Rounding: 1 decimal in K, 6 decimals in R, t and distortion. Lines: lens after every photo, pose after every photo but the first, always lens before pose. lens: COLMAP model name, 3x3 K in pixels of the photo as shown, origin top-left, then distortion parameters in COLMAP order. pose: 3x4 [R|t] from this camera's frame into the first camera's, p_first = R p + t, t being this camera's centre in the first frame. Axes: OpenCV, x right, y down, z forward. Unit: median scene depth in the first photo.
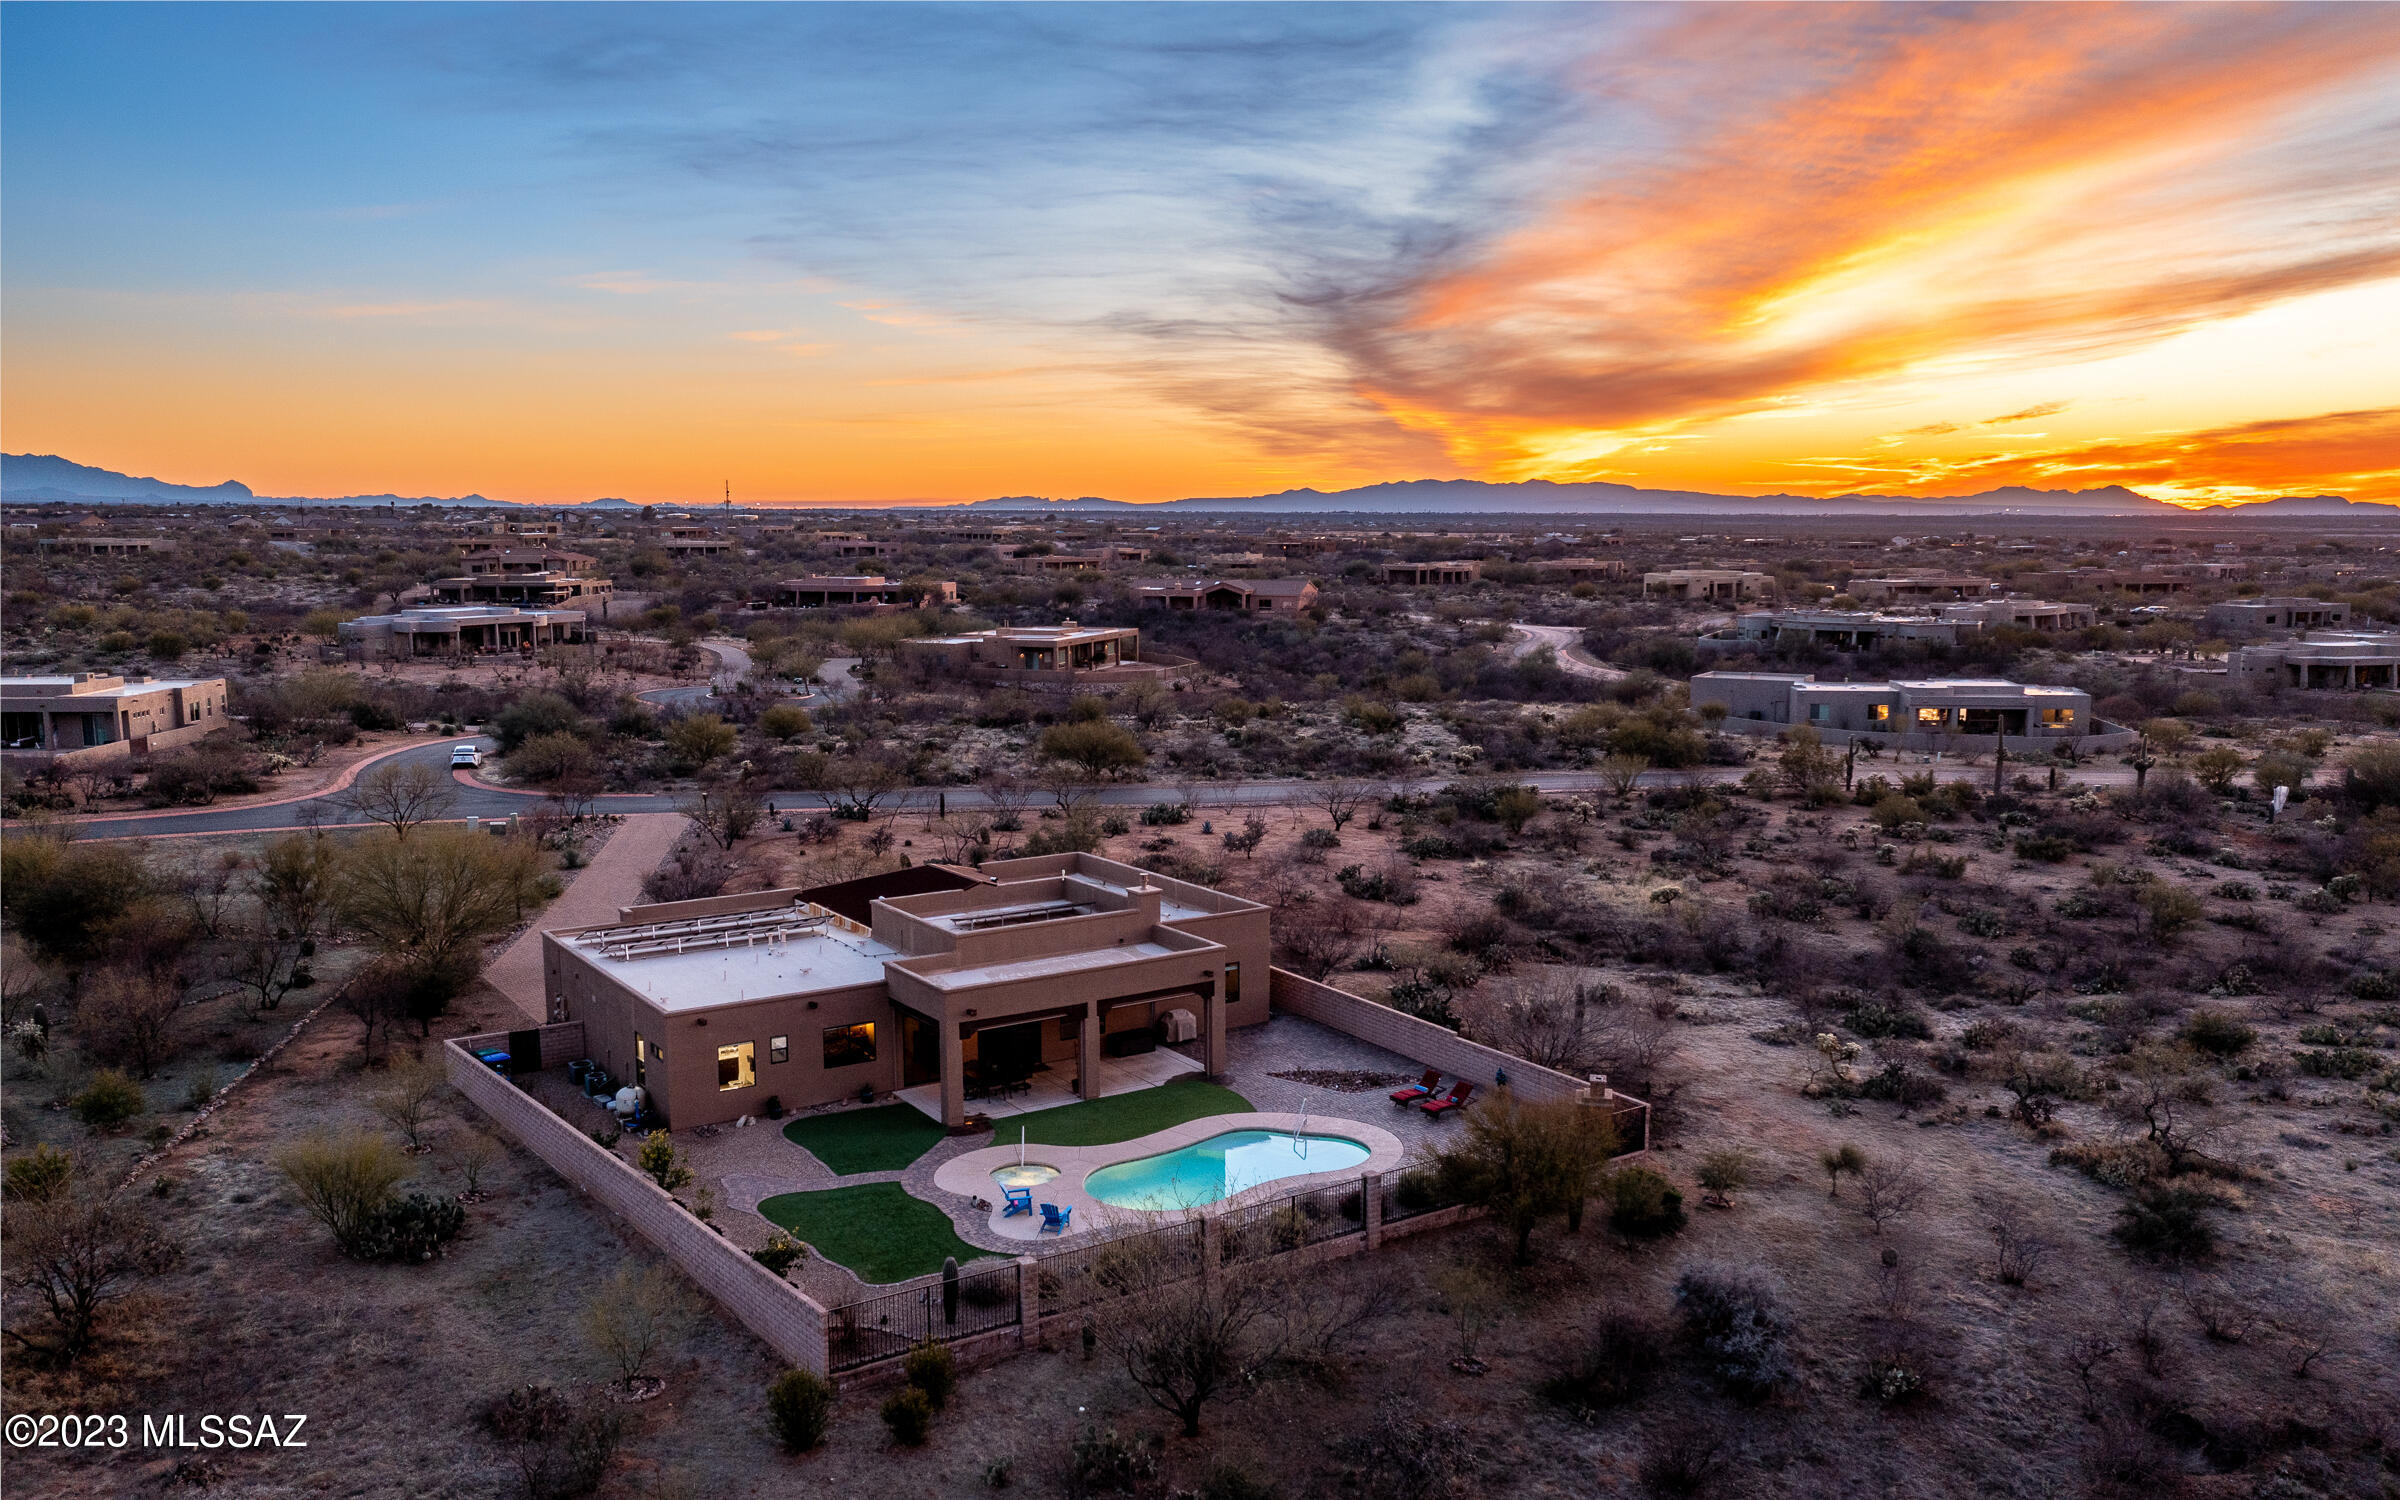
lens RADIAL K [[1898.3, 0, 1200.0], [0, 1898.3, 750.0], [0, 0, 1]] dist [-0.006244, 0.001584]
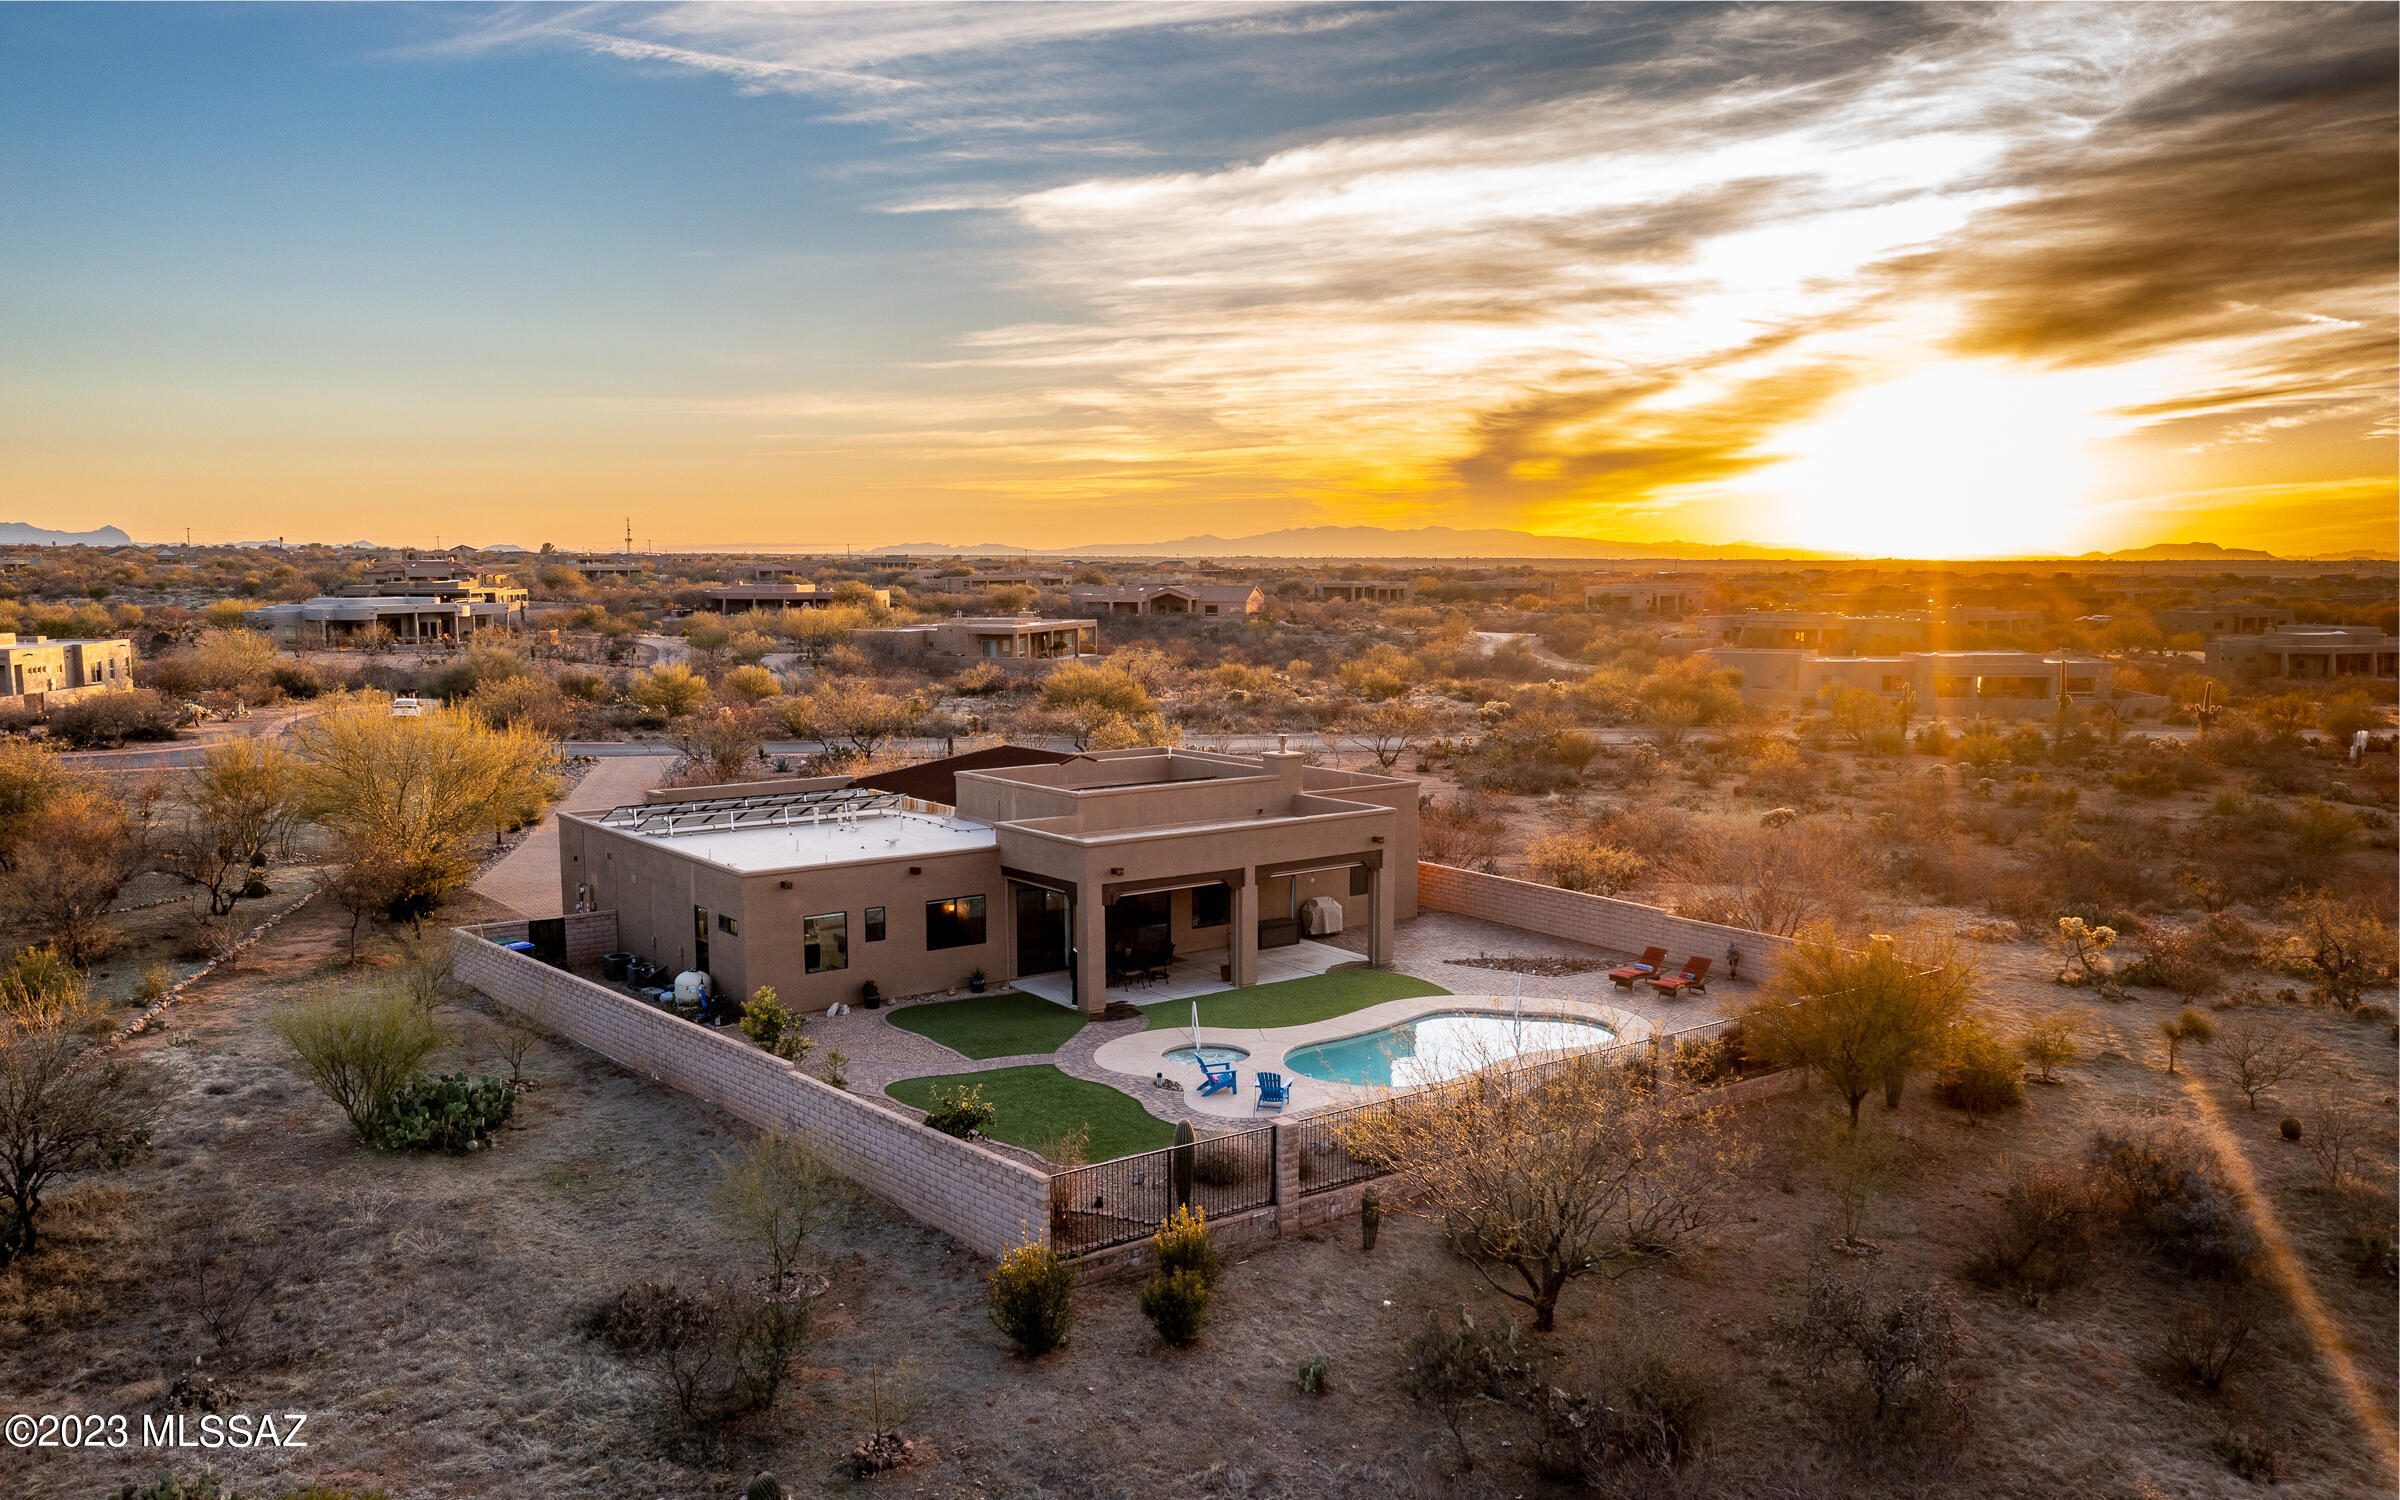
lens RADIAL K [[1902.1, 0, 1188.5], [0, 1902.1, 750.4], [0, 0, 1]] dist [-0.003273, -0.000100]
pose [[0.998948, -0.005928, 0.045465, -0.122467], [0.007033, 0.999683, -0.024176, 0.102570], [-0.045308, 0.024470, 0.998673, 0.171715]]
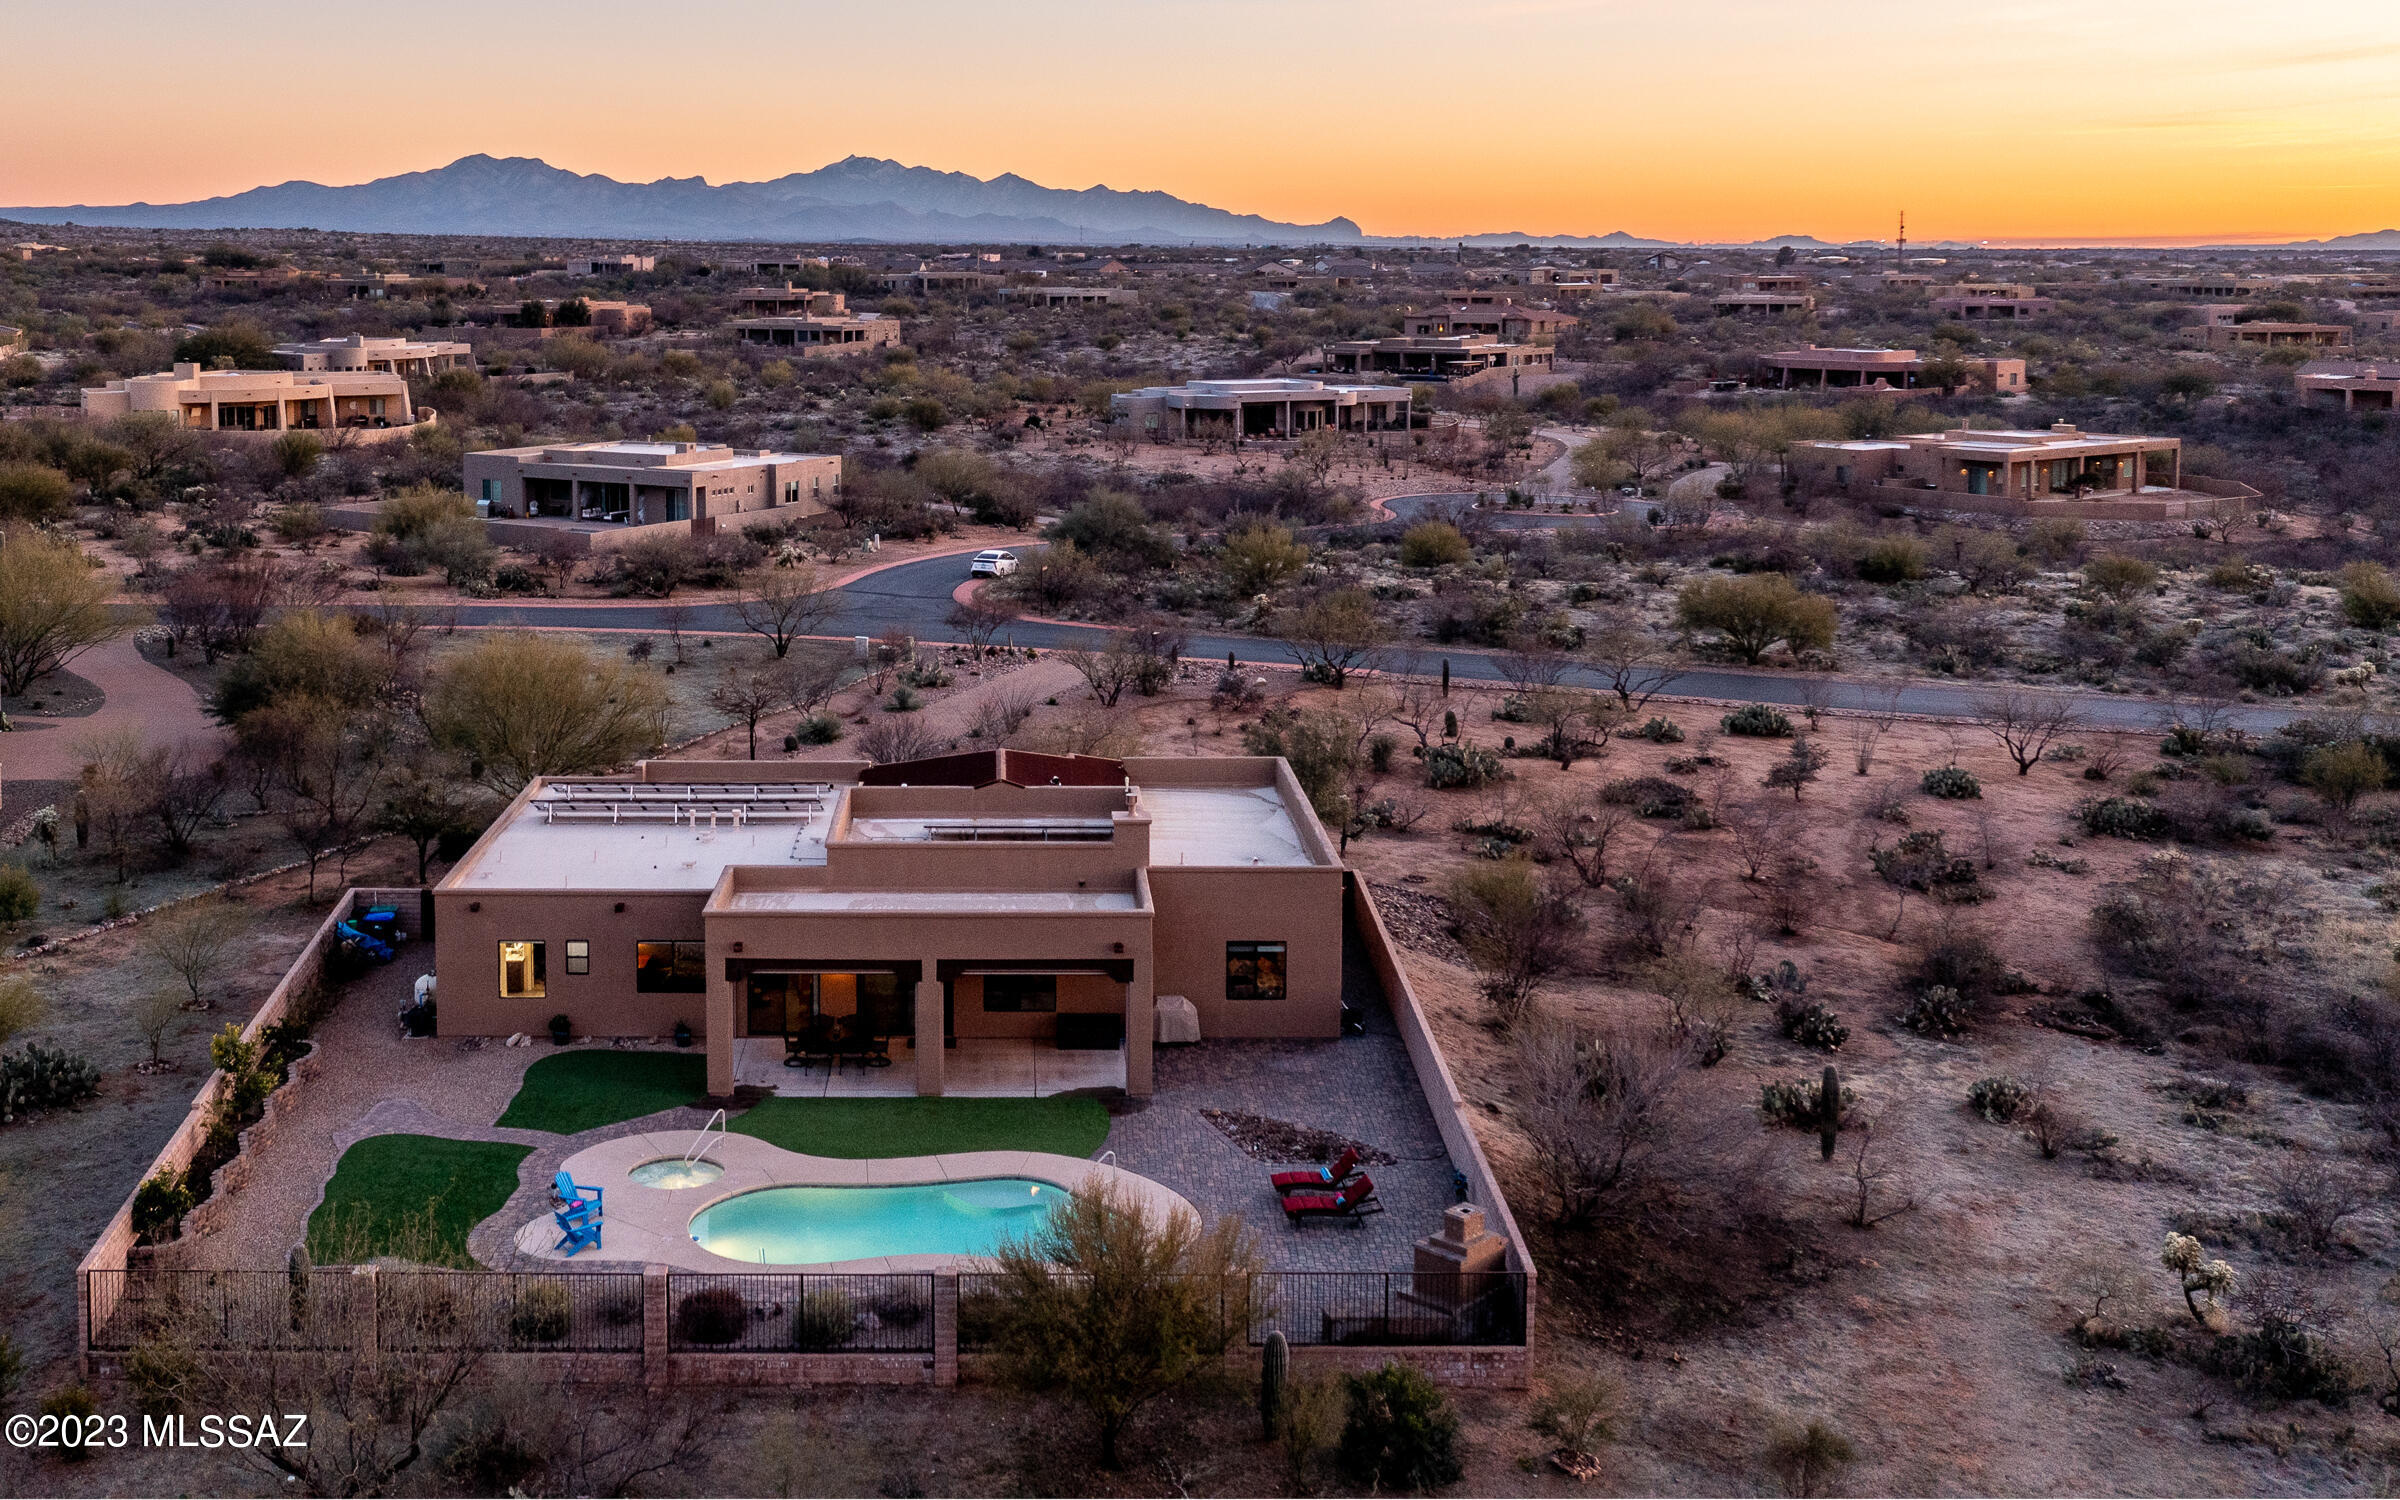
lens RADIAL K [[2519.3, 0, 999.2], [0, 2519.3, 484.4], [0, 0, 1]] dist [-0.000562, -0.018169]
pose [[0.822014, 0.050239, -0.567246, 0.506276], [-0.069172, 0.997534, -0.011891, -0.039100], [0.565250, 0.049012, 0.823462, 0.220770]]
